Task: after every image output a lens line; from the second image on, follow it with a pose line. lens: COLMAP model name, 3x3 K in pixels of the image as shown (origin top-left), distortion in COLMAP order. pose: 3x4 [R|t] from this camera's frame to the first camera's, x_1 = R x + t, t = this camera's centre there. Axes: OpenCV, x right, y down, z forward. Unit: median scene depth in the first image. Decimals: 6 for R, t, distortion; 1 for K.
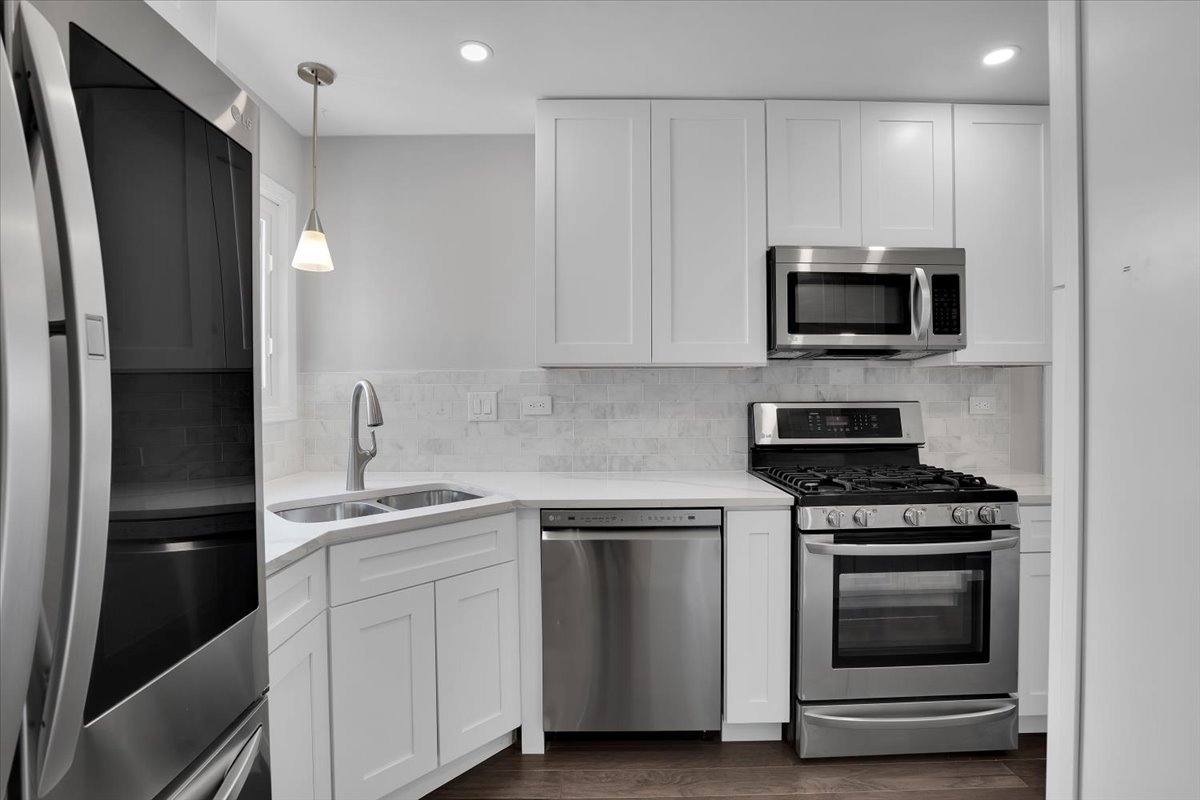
lens RADIAL K [[555.1, 0, 603.6], [0, 555.1, 397.9], [0, 0, 1]] dist [-0.066724, 0.027526]
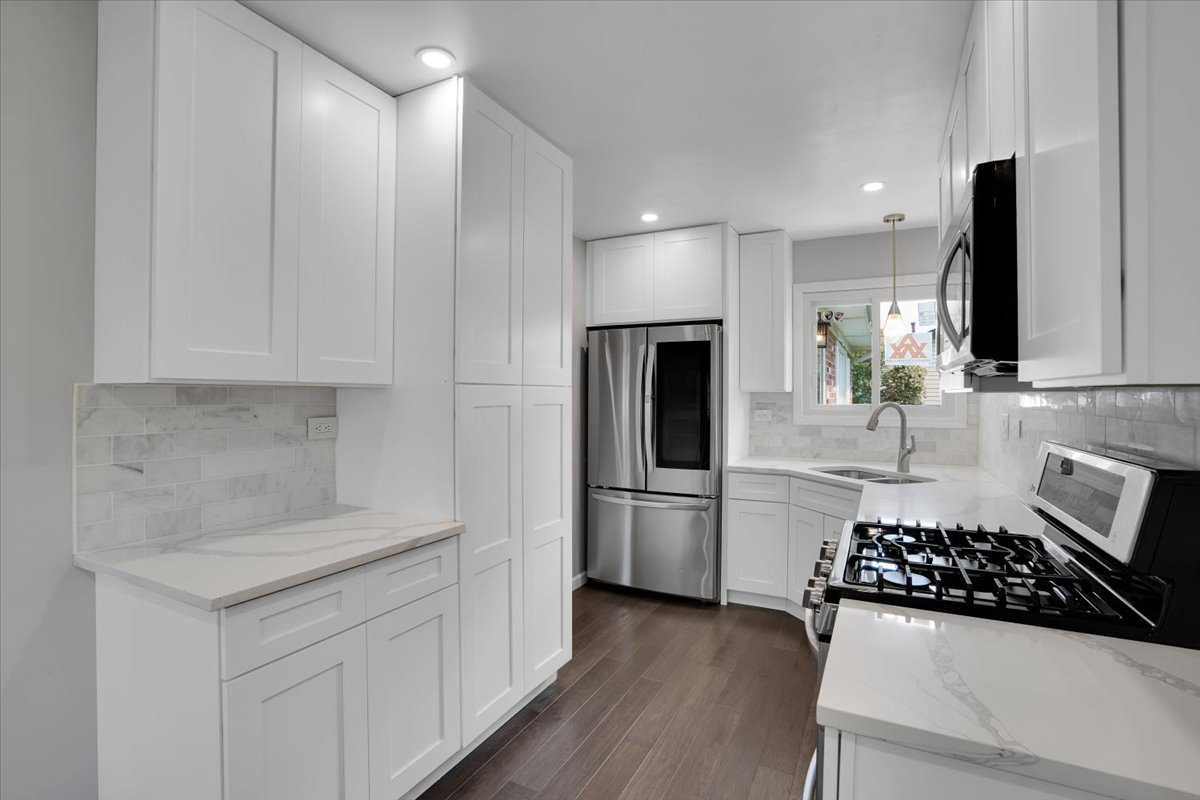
lens RADIAL K [[555.1, 0, 603.6], [0, 555.1, 397.9], [0, 0, 1]] dist [-0.066724, 0.027526]
pose [[-0.460850, 0.008669, -0.887436, 1.095529], [-0.007973, 0.999871, 0.013908, -0.050001], [0.887442, 0.013485, -0.460721, 0.781878]]
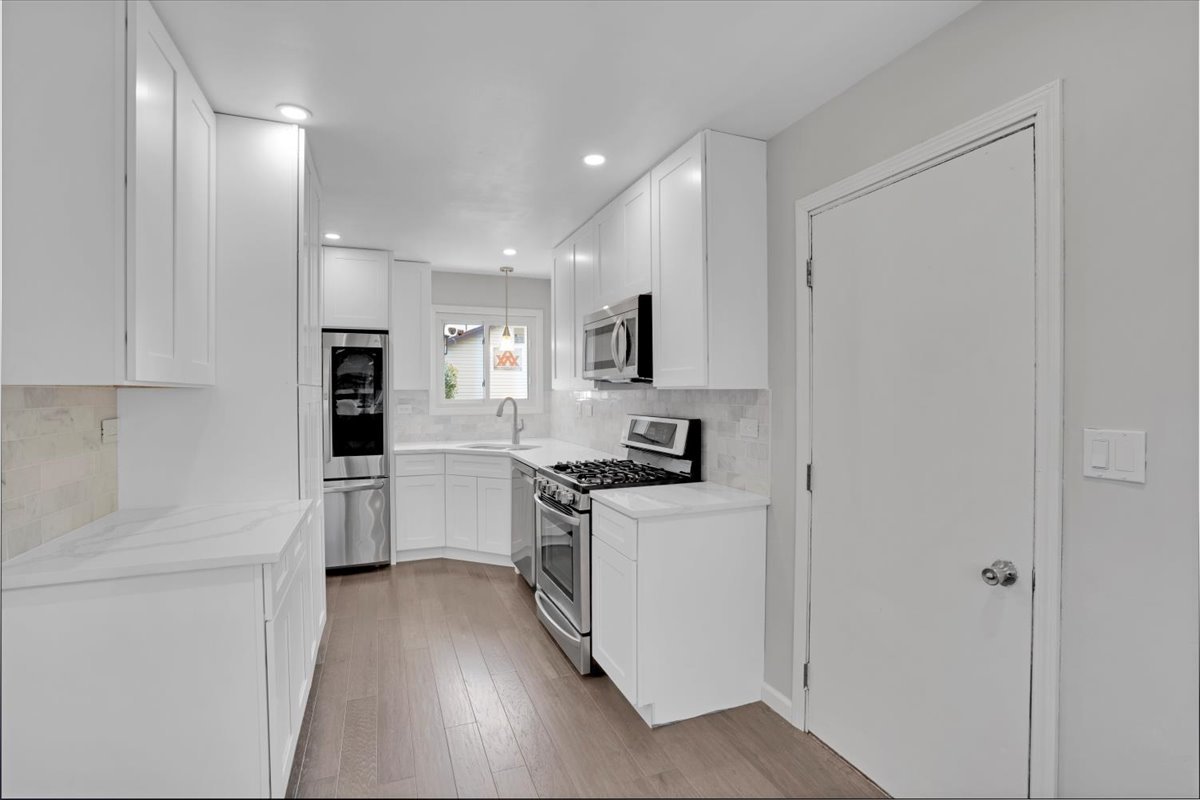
lens RADIAL K [[555.1, 0, 603.6], [0, 555.1, 397.9], [0, 0, 1]] dist [-0.066724, 0.027526]
pose [[0.367888, 0.015495, -0.929741, 1.532789], [-0.007319, 0.999878, 0.013768, -0.052001], [0.929841, 0.001739, 0.367956, 0.393957]]
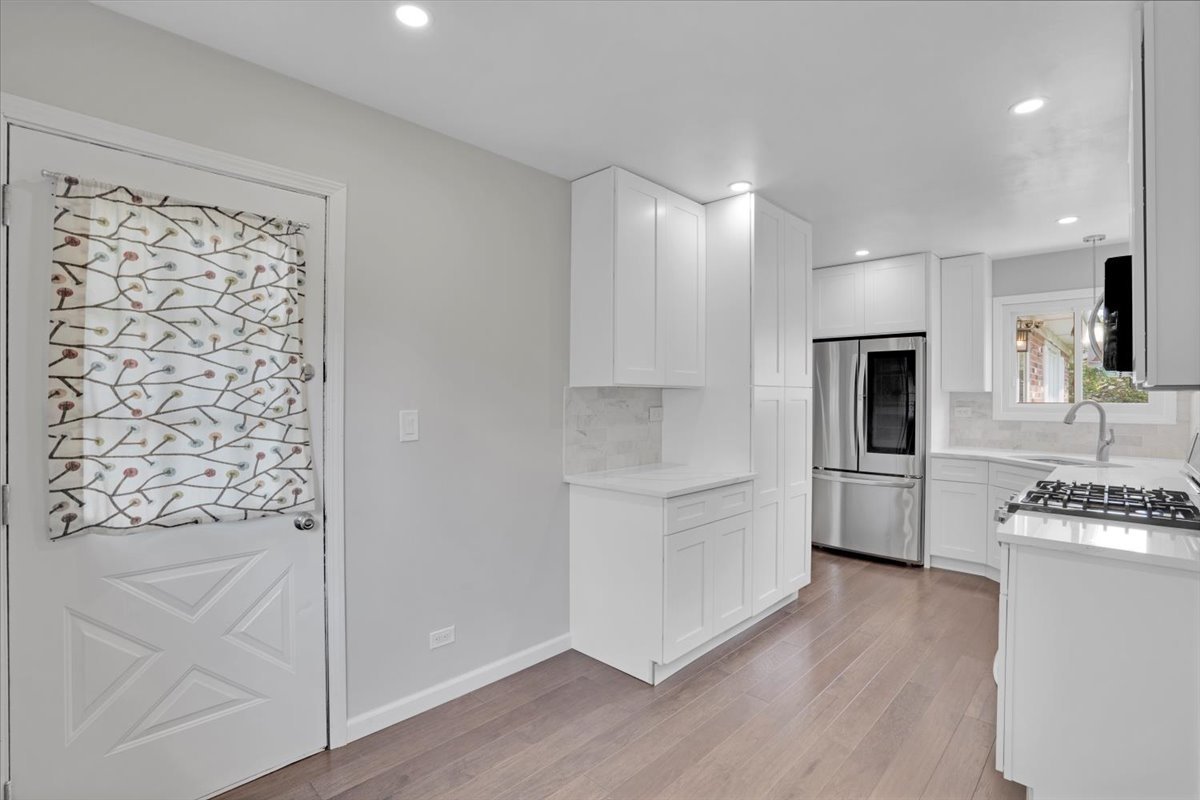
lens RADIAL K [[551.4, 0, 603.4], [0, 551.4, 397.3], [0, 0, 1]] dist [-0.057802, 0.020355]
pose [[-0.703978, 0.005199, -0.710202, 1.598780], [-0.005512, 0.999903, 0.012784, -0.046179], [0.710200, 0.012914, -0.703882, 0.871539]]
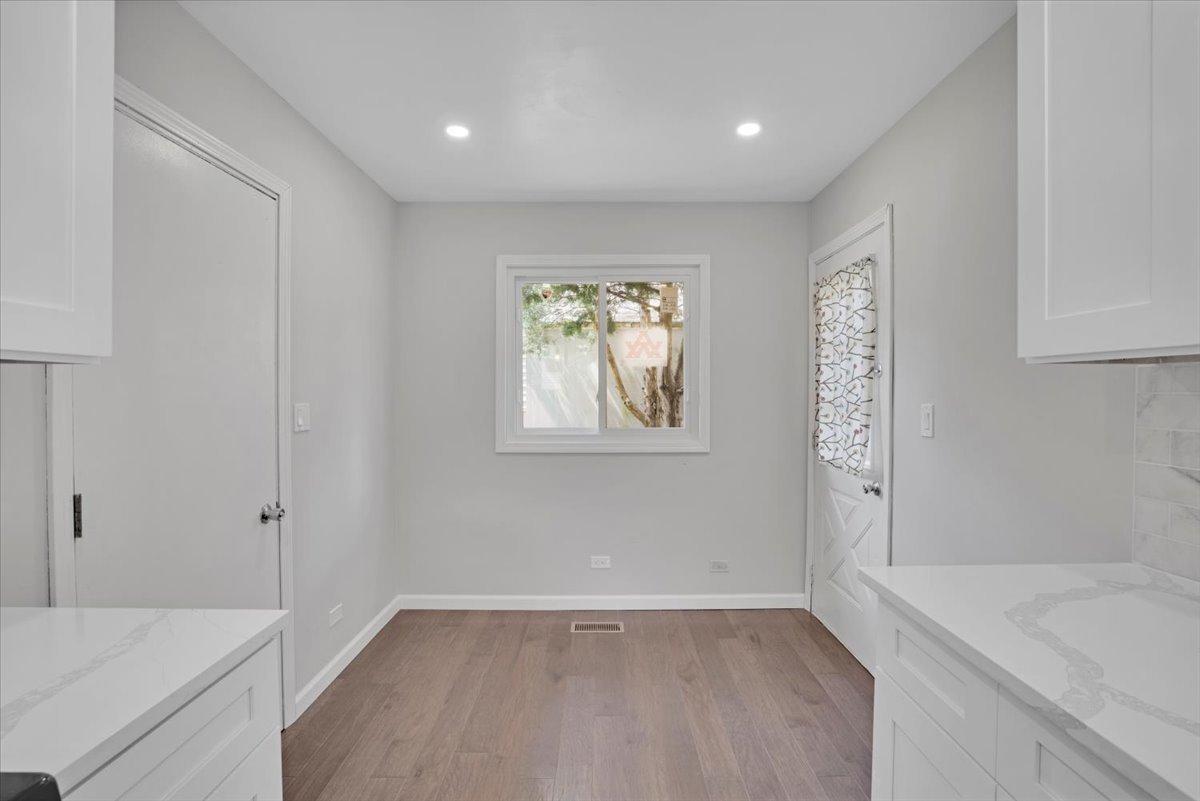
lens RADIAL K [[555.1, 0, 603.6], [0, 555.1, 398.4], [0, 0, 1]] dist [-0.066724, 0.027526]
pose [[0.008024, -0.005341, 0.999954, 0.325617], [0.008941, 0.999946, 0.005269, -0.028541], [-0.999928, 0.008898, 0.008071, 0.496311]]
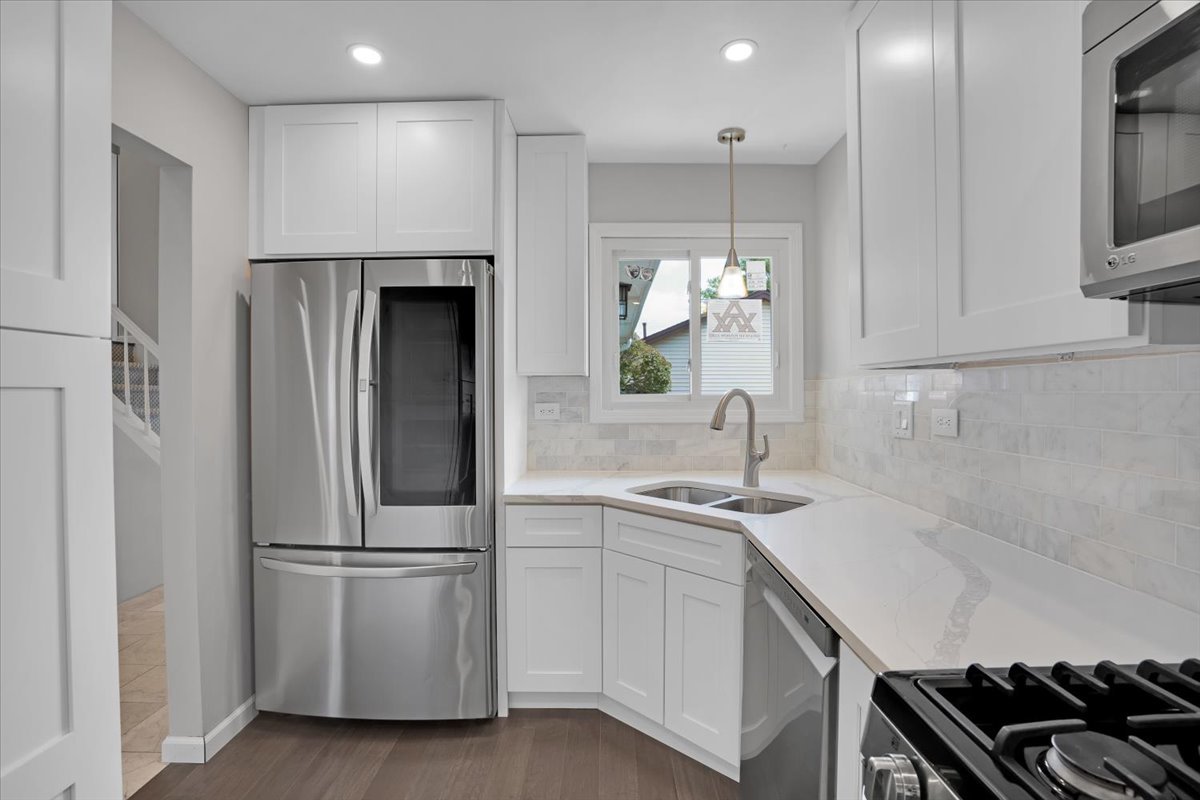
lens RADIAL K [[555.1, 0, 603.6], [0, 555.1, 397.9], [0, 0, 1]] dist [-0.066724, 0.027526]
pose [[-0.018373, 0.016148, -0.999701, 0.562725], [-0.005898, 0.999850, 0.016259, -0.025321], [0.999814, 0.006195, -0.018275, 0.586869]]
